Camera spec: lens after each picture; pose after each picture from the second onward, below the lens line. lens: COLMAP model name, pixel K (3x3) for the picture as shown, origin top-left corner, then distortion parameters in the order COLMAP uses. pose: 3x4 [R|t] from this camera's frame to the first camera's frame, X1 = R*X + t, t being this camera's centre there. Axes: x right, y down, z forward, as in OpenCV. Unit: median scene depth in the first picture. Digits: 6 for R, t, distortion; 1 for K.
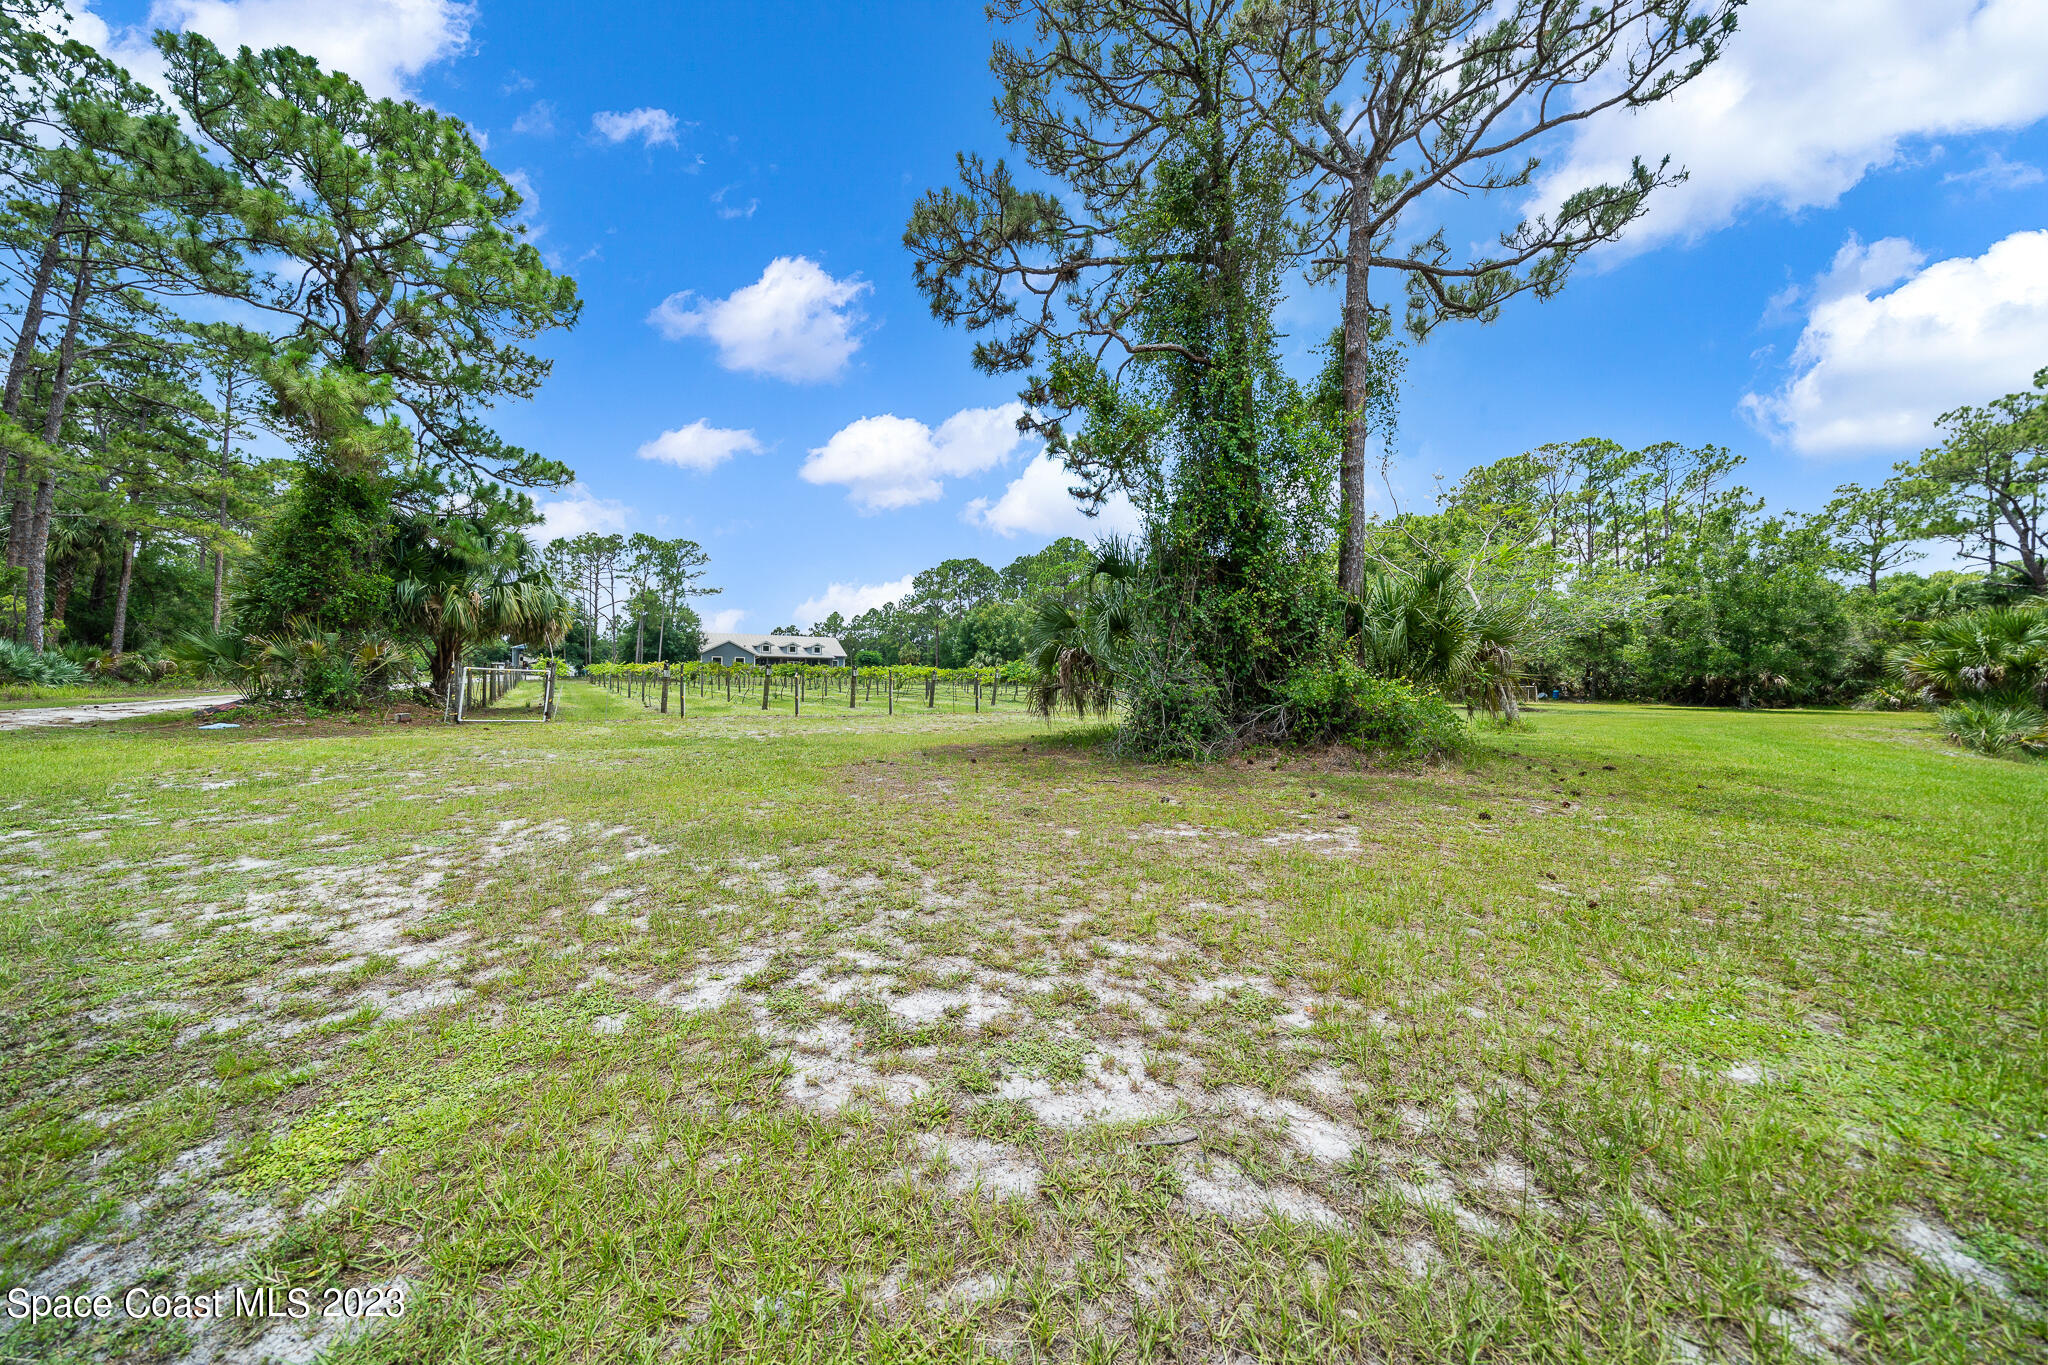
lens RADIAL K [[719.1, 0, 1027.0], [0, 719.1, 679.8], [0, 0, 1]] dist [-0.004509, -0.000002]
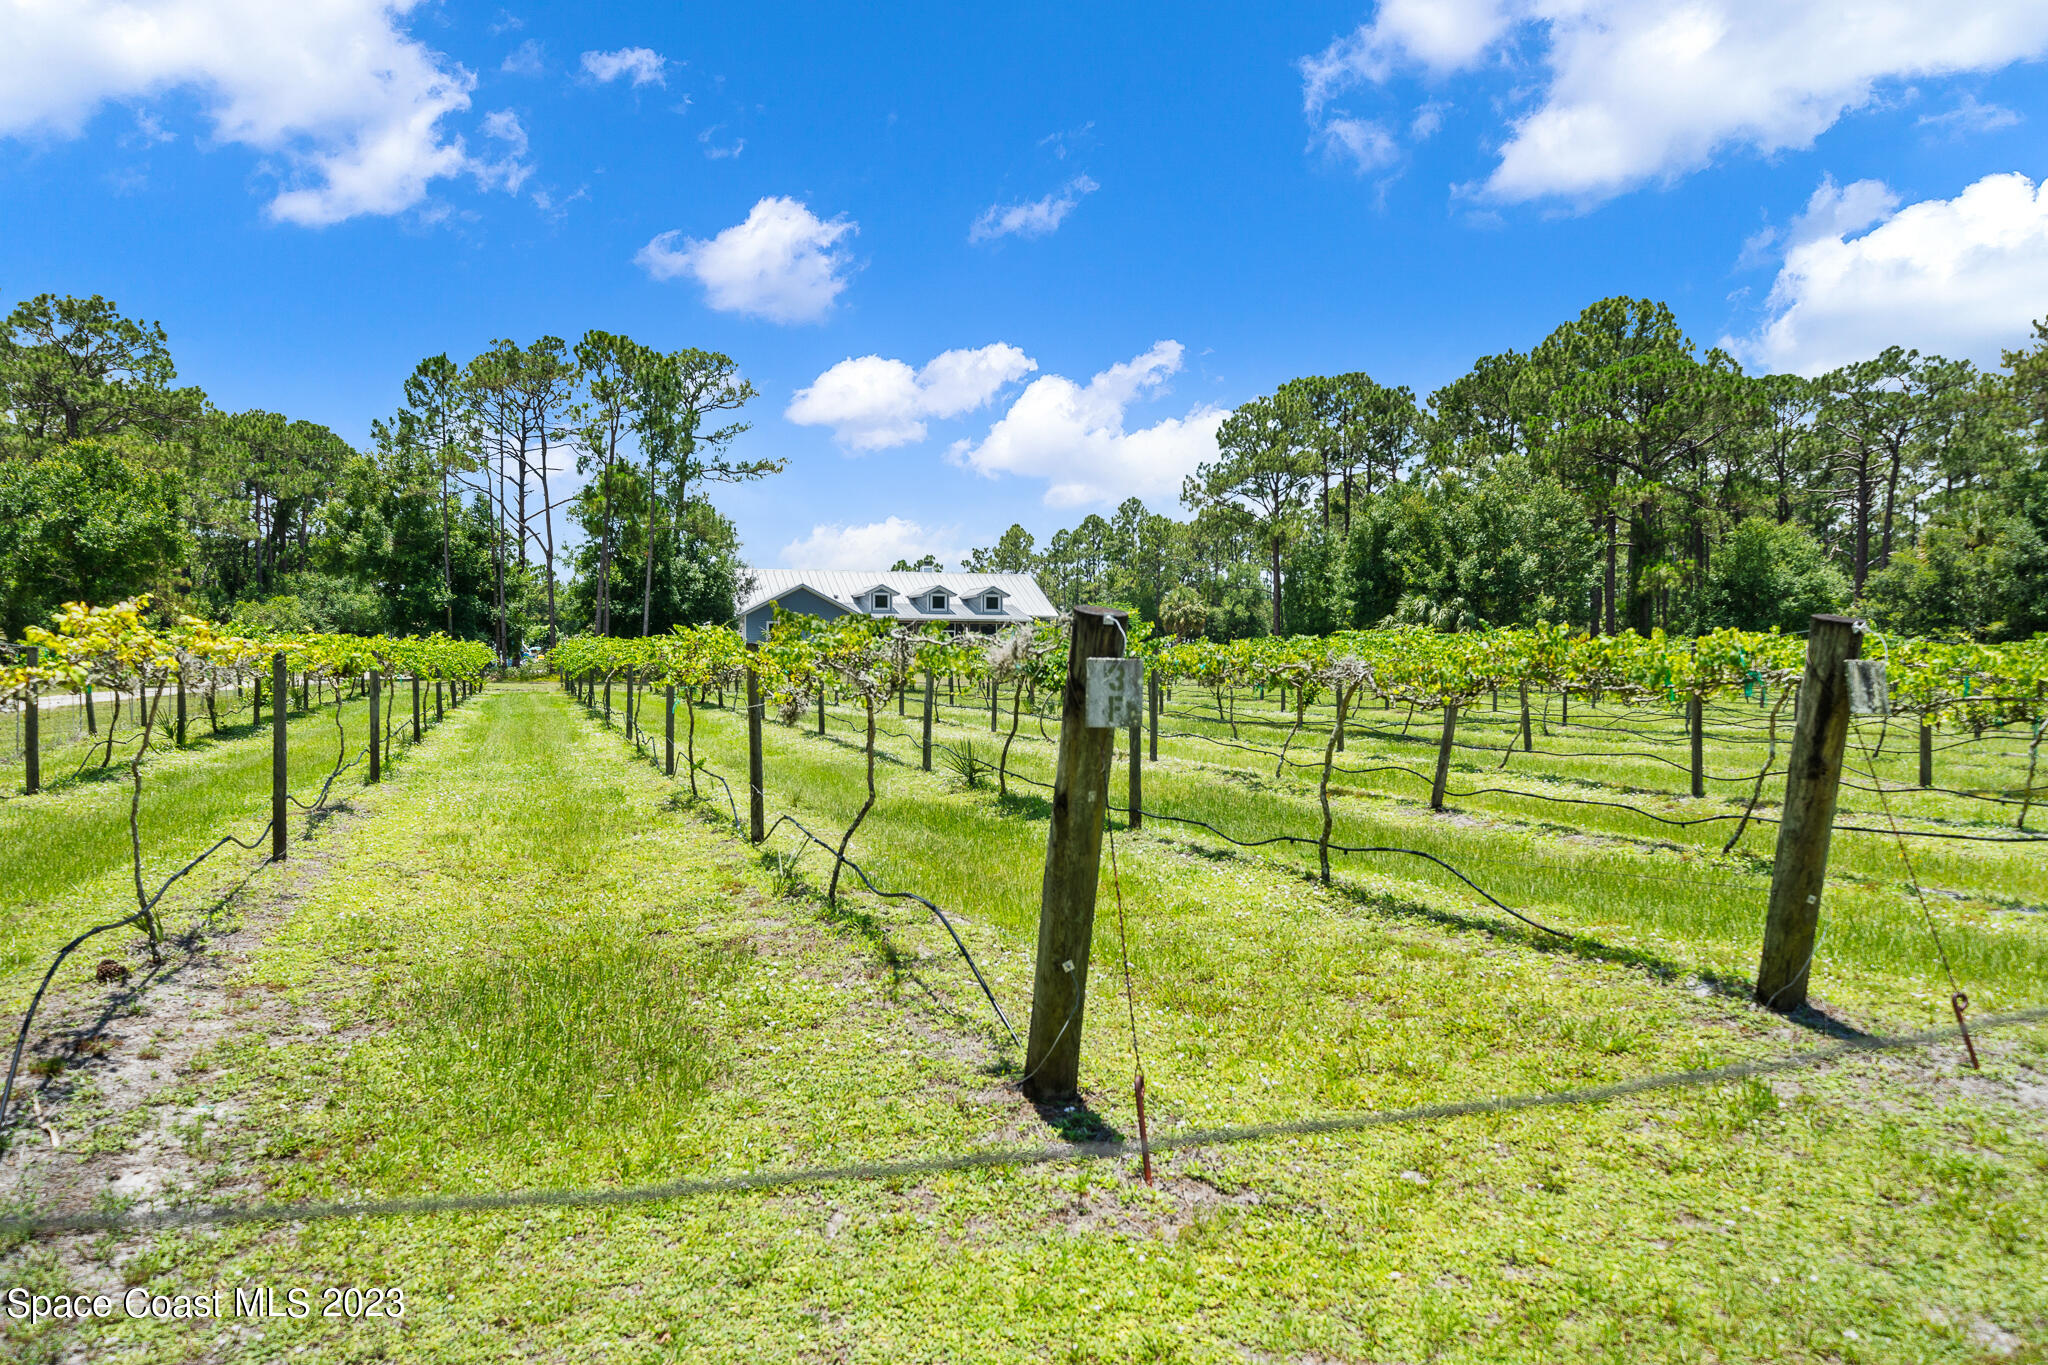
lens RADIAL K [[1422.3, 0, 1023.6], [0, 1422.3, 685.9], [0, 0, 1]] dist [-0.005101, -0.000531]
pose [[0.971204, -0.006616, -0.238159, -0.085588], [0.009649, 0.999886, 0.011572, -0.002041], [0.238055, -0.013537, 0.971157, 0.211404]]
